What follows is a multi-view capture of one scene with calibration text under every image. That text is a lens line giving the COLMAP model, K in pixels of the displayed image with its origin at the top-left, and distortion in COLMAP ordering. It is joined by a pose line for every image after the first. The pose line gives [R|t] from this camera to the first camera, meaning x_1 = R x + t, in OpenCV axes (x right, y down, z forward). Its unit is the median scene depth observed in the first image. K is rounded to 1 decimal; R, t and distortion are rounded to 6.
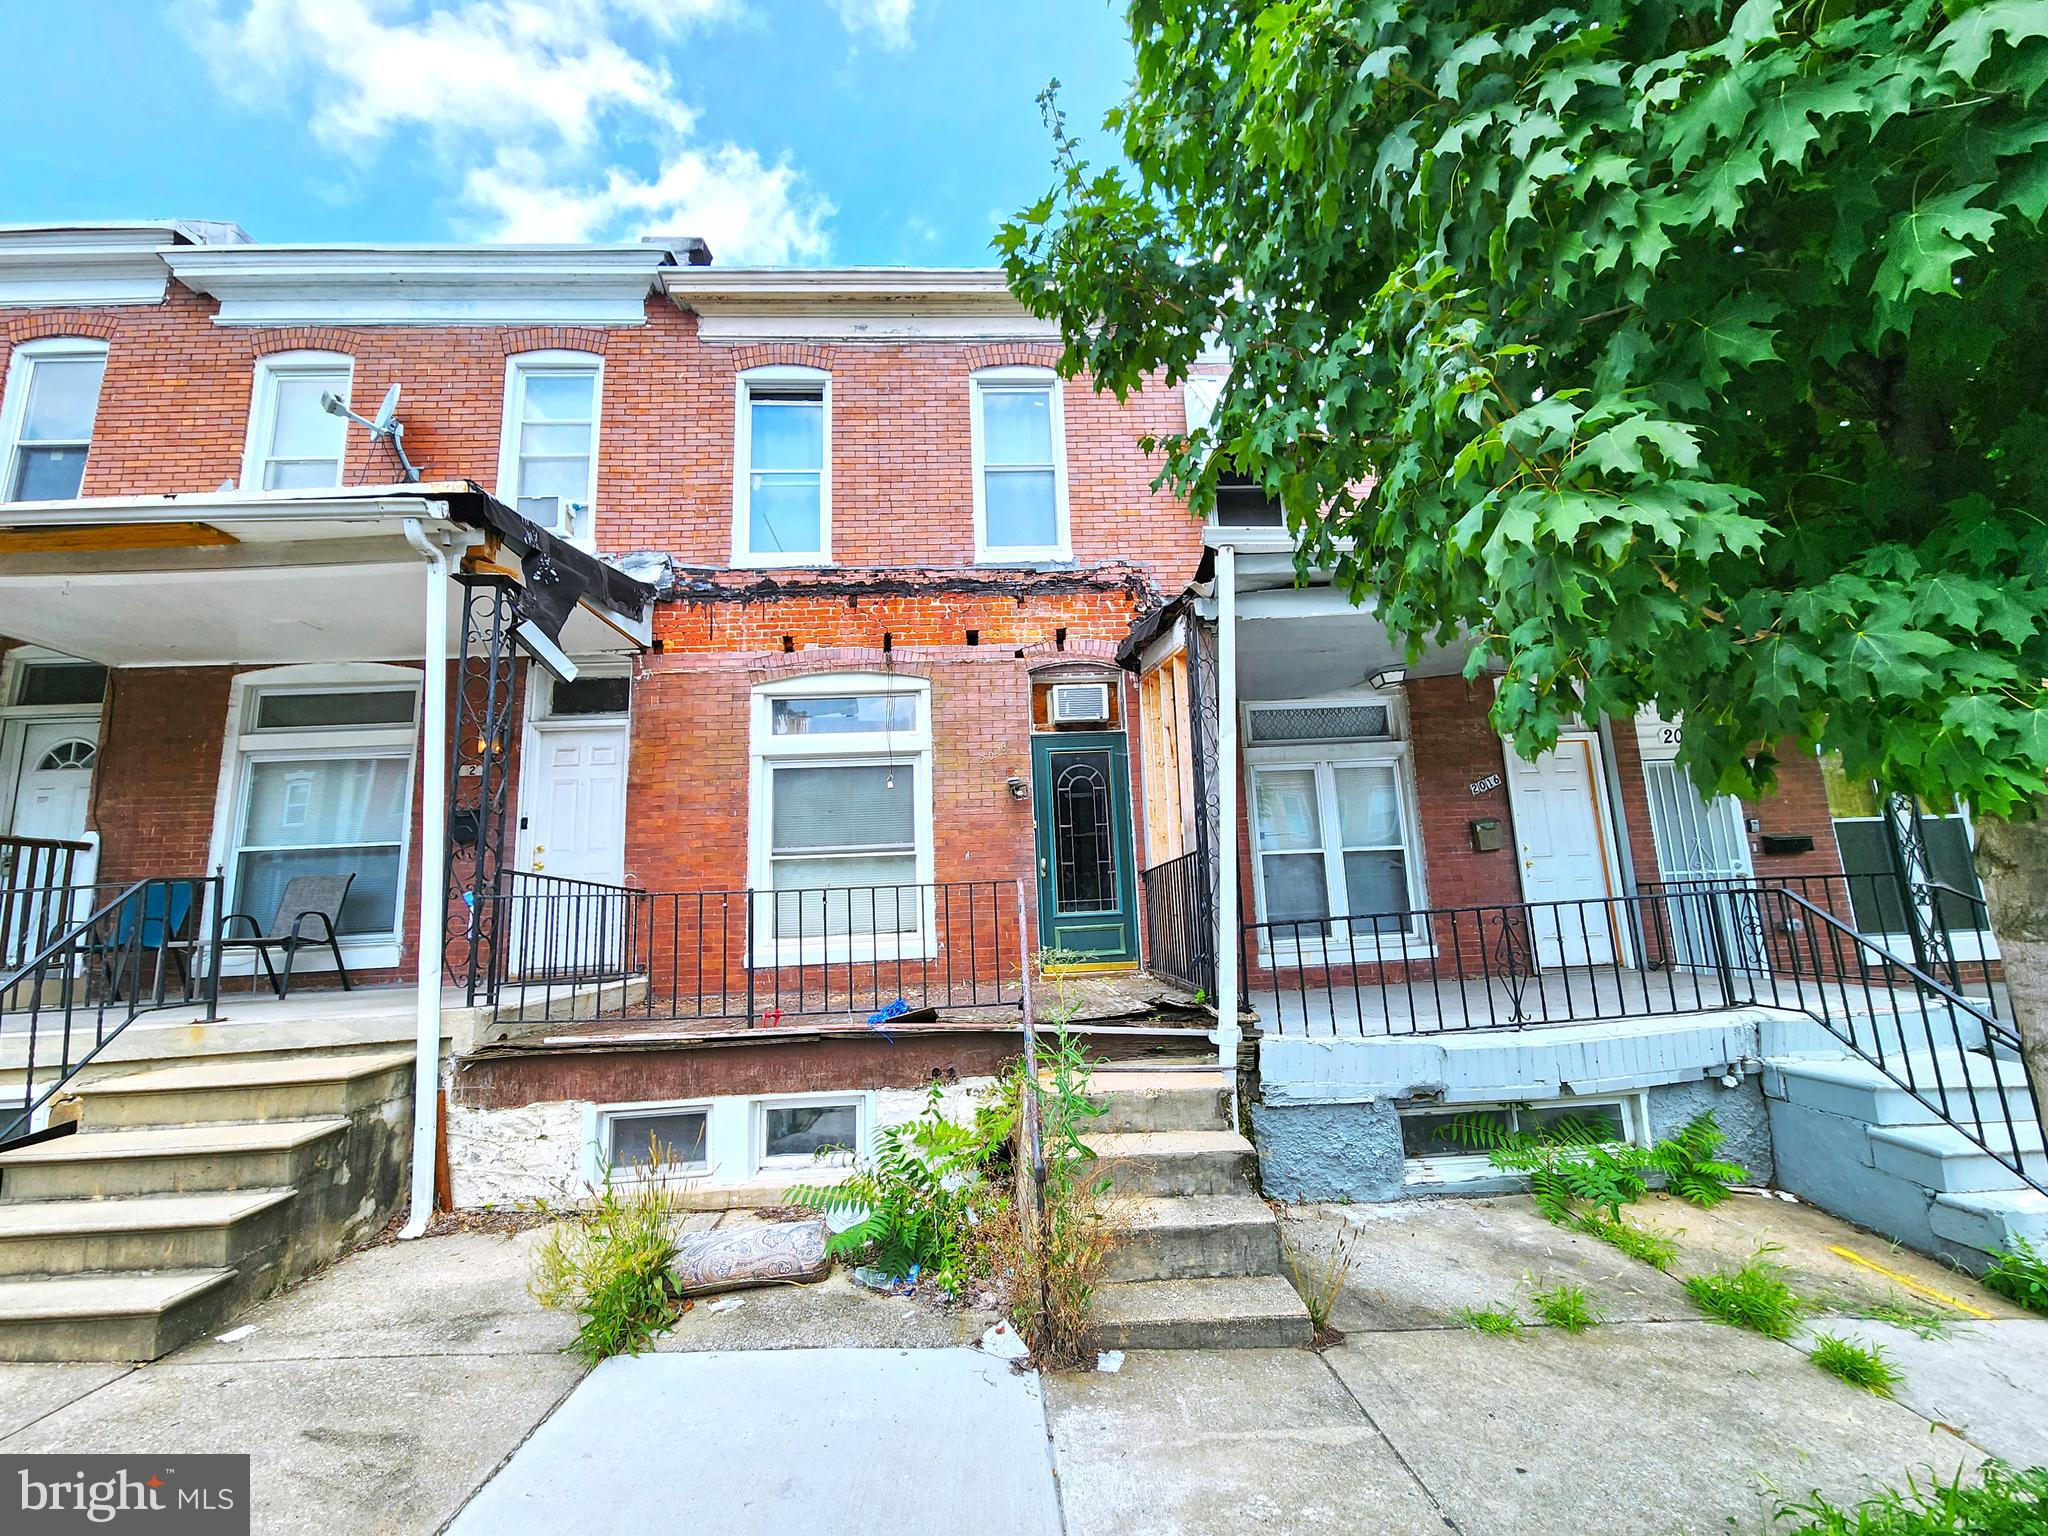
lens RADIAL K [[848.1, 0, 1040.5], [0, 848.1, 769.6], [0, 0, 1]] dist [0.001801, -0.003912]
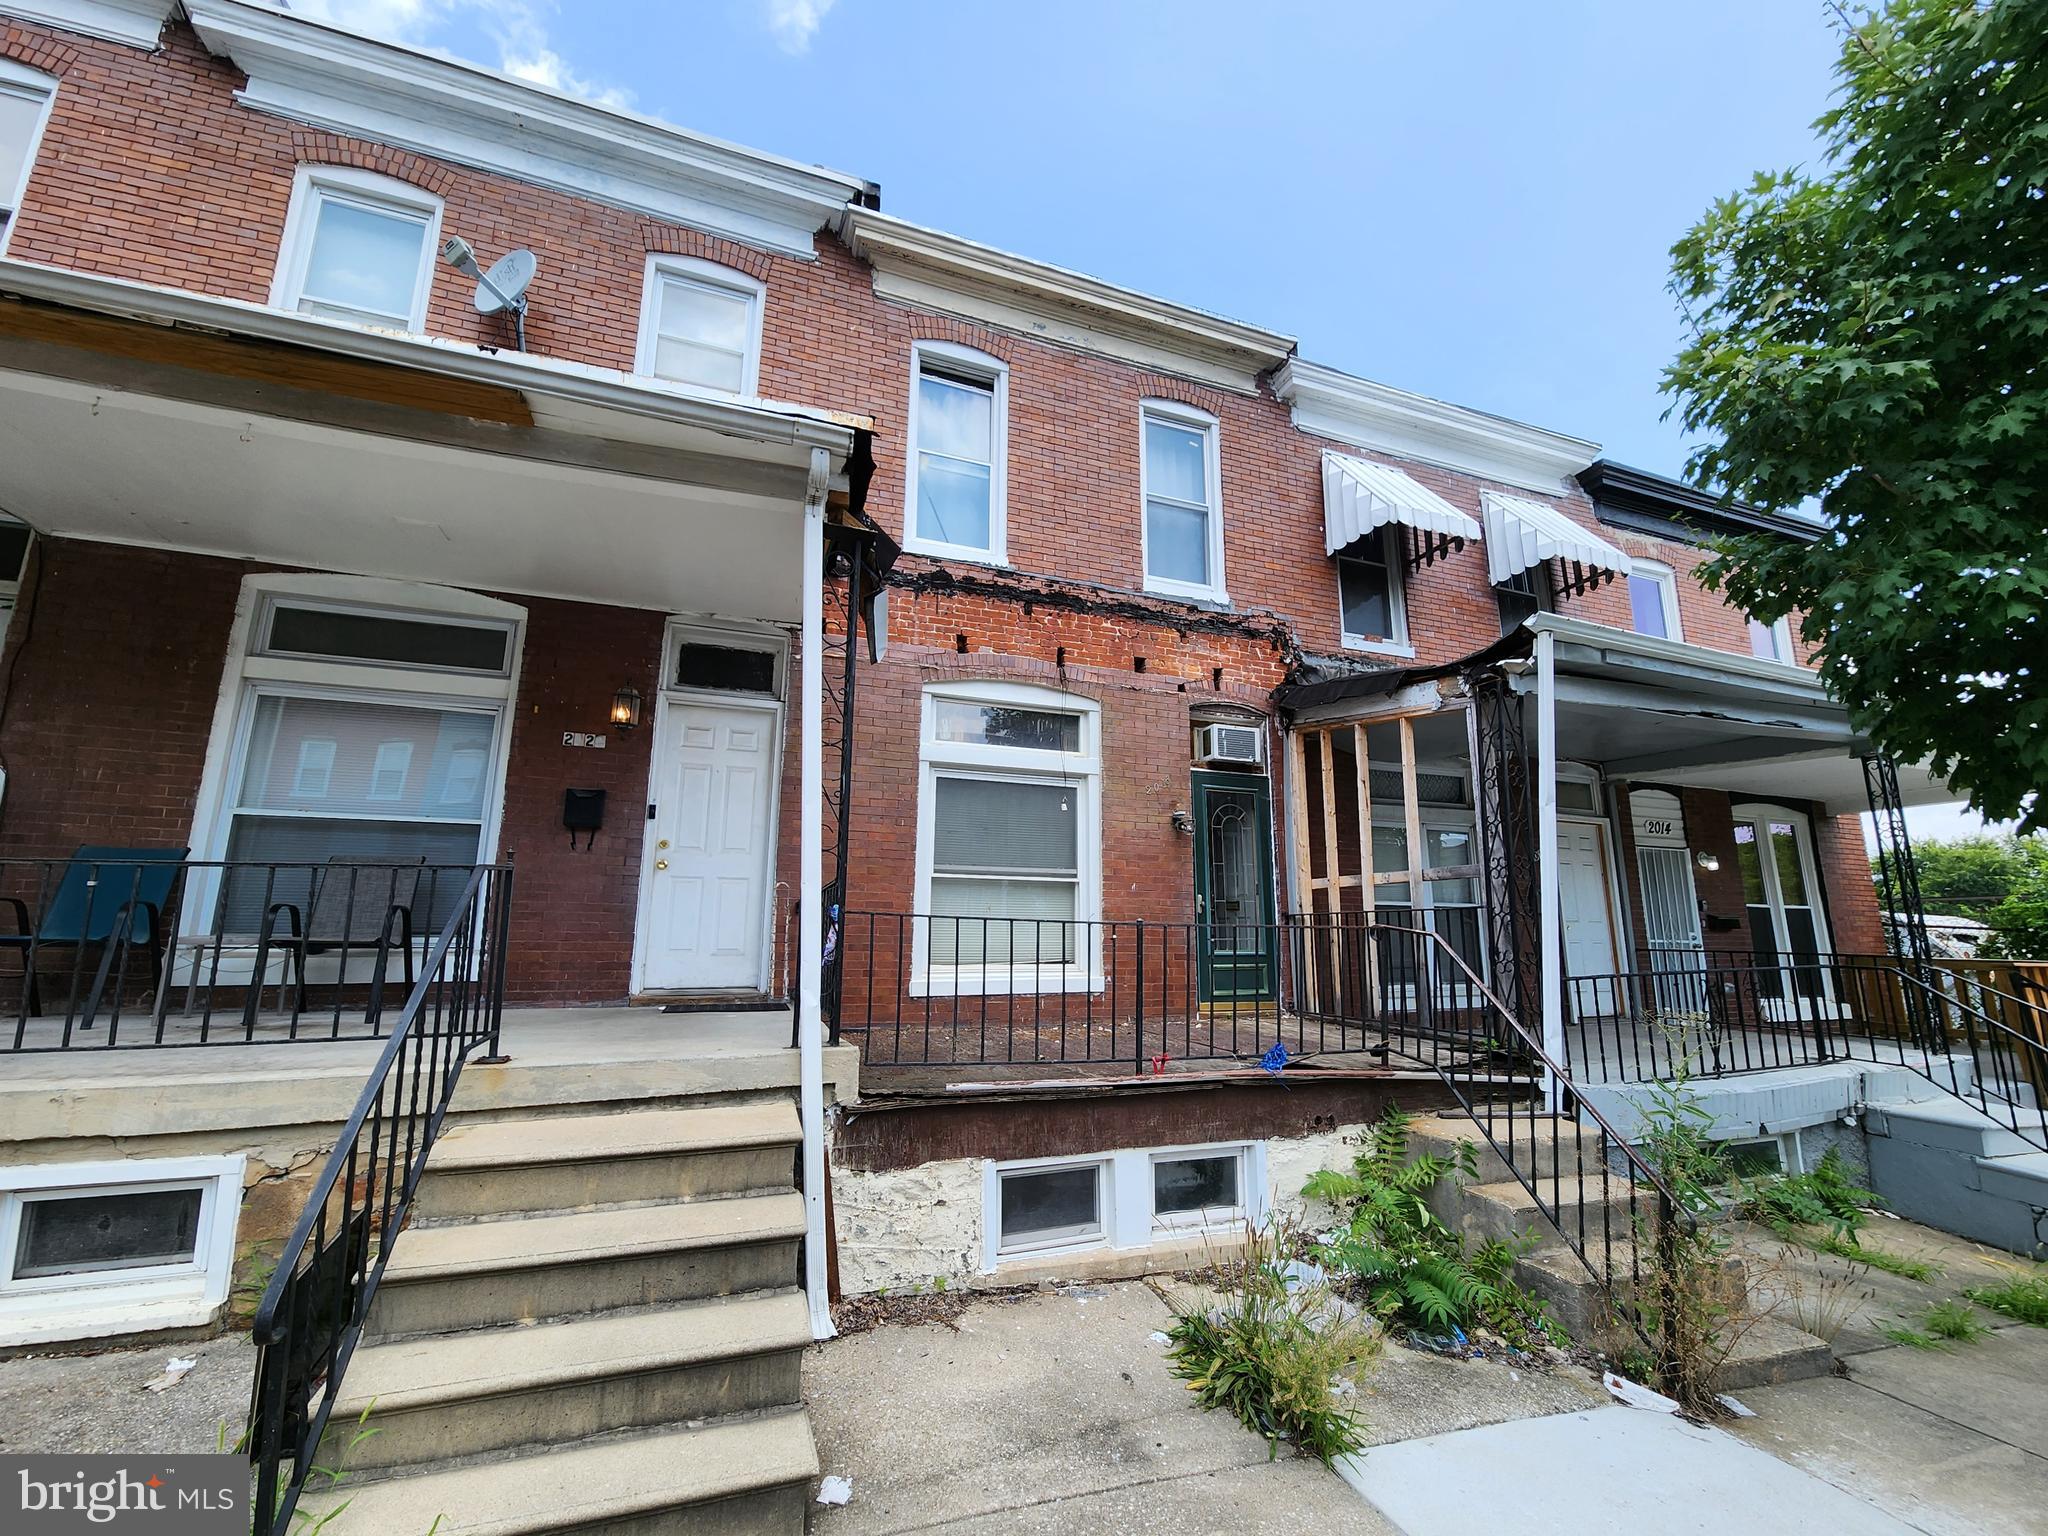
lens RADIAL K [[848.1, 0, 1040.5], [0, 848.1, 769.6], [0, 0, 1]] dist [0.001801, -0.003912]
pose [[0.952722, 0.108733, 0.283720, -0.467814], [-0.101437, 0.994024, -0.040328, 0.016777], [-0.286410, 0.009642, 0.958059, 0.094538]]
